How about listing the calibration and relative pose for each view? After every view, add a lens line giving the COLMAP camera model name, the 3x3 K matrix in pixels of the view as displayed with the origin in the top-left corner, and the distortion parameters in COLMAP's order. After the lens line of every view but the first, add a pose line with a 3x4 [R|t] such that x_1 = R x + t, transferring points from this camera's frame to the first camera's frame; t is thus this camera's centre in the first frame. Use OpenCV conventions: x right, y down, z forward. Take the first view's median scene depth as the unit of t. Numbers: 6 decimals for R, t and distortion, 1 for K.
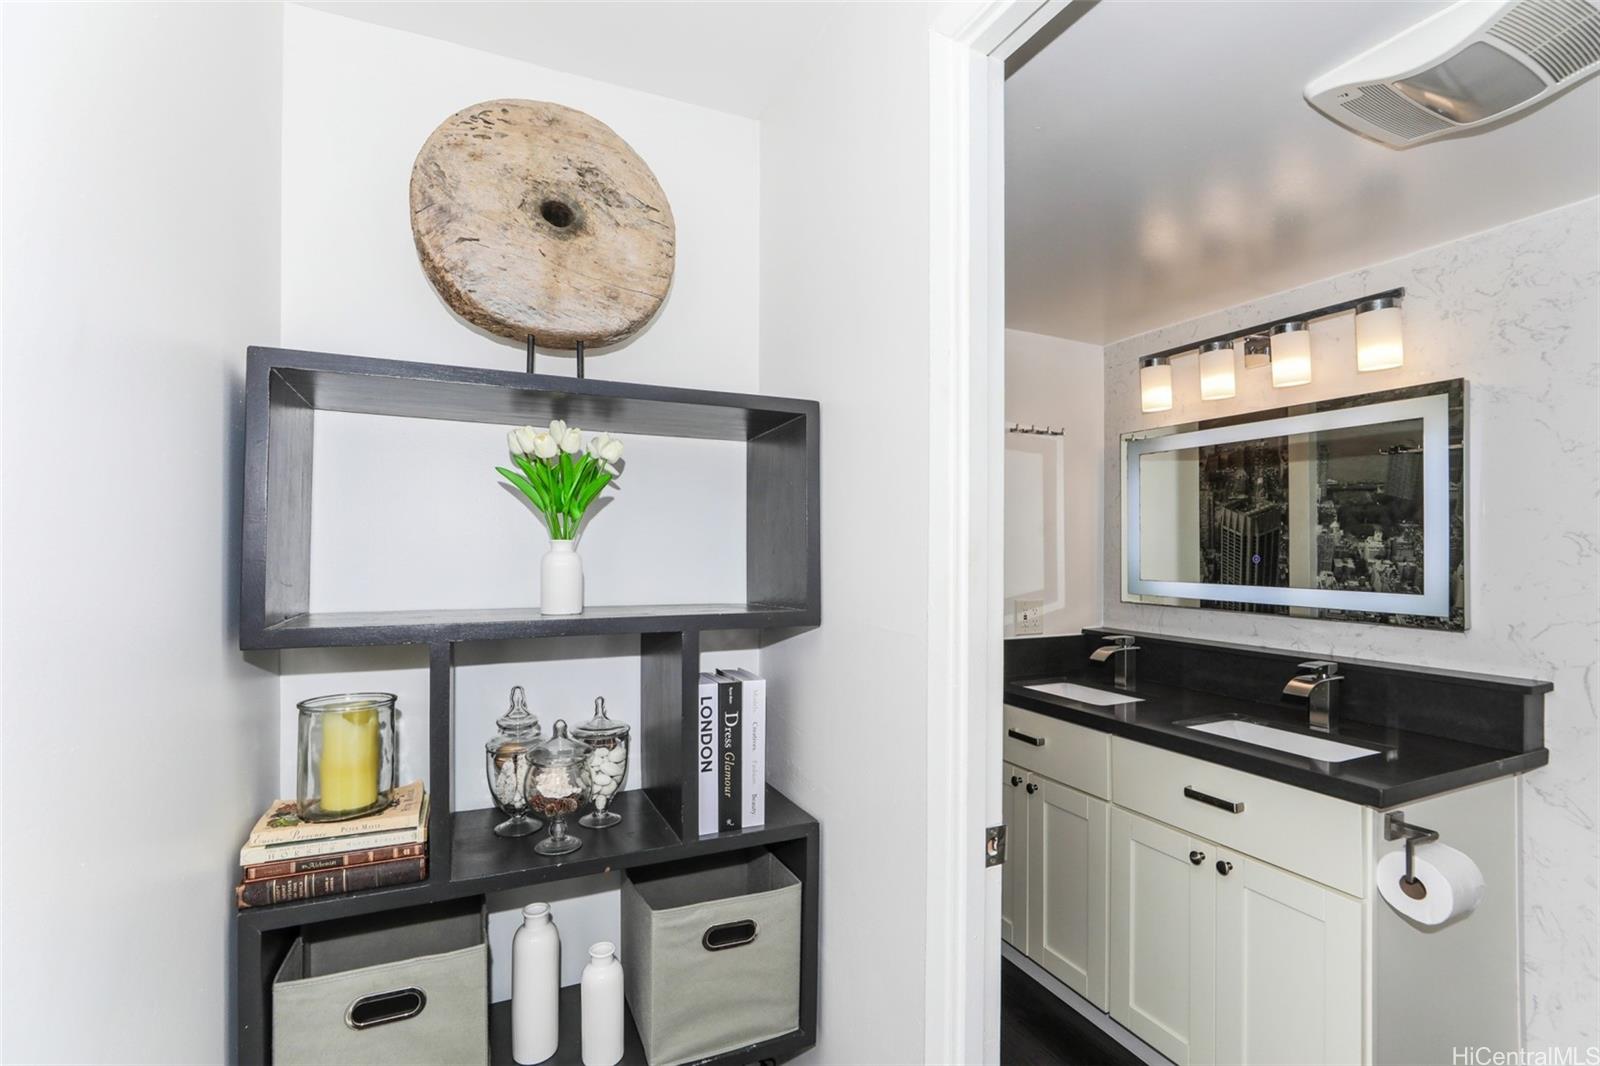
lens RADIAL K [[751.5, 0, 792.0], [0, 751.5, 544.5], [0, 0, 1]] dist [-0.007156, 0.000289]
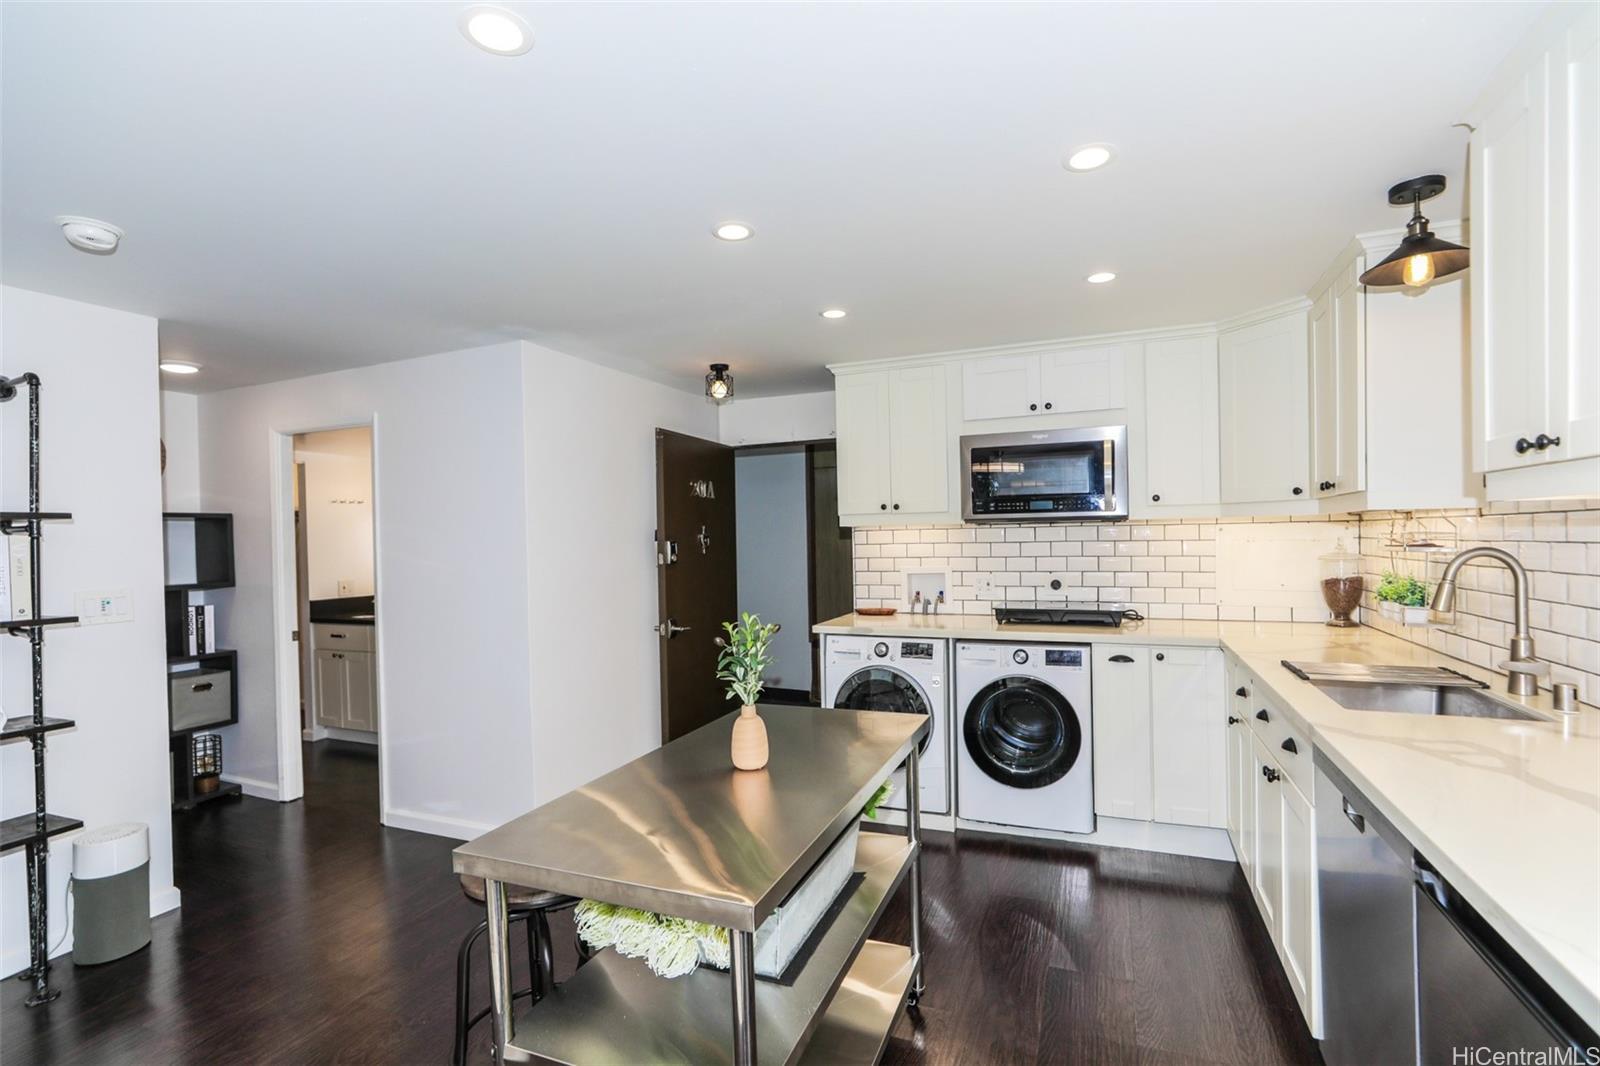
lens RADIAL K [[751.5, 0, 792.0], [0, 751.5, 544.5], [0, 0, 1]] dist [-0.007156, 0.000289]
pose [[0.741453, -0.030119, 0.670329, -0.326434], [0.010056, 0.999379, 0.033781, -0.143933], [-0.670930, -0.018306, 0.741295, -2.846124]]
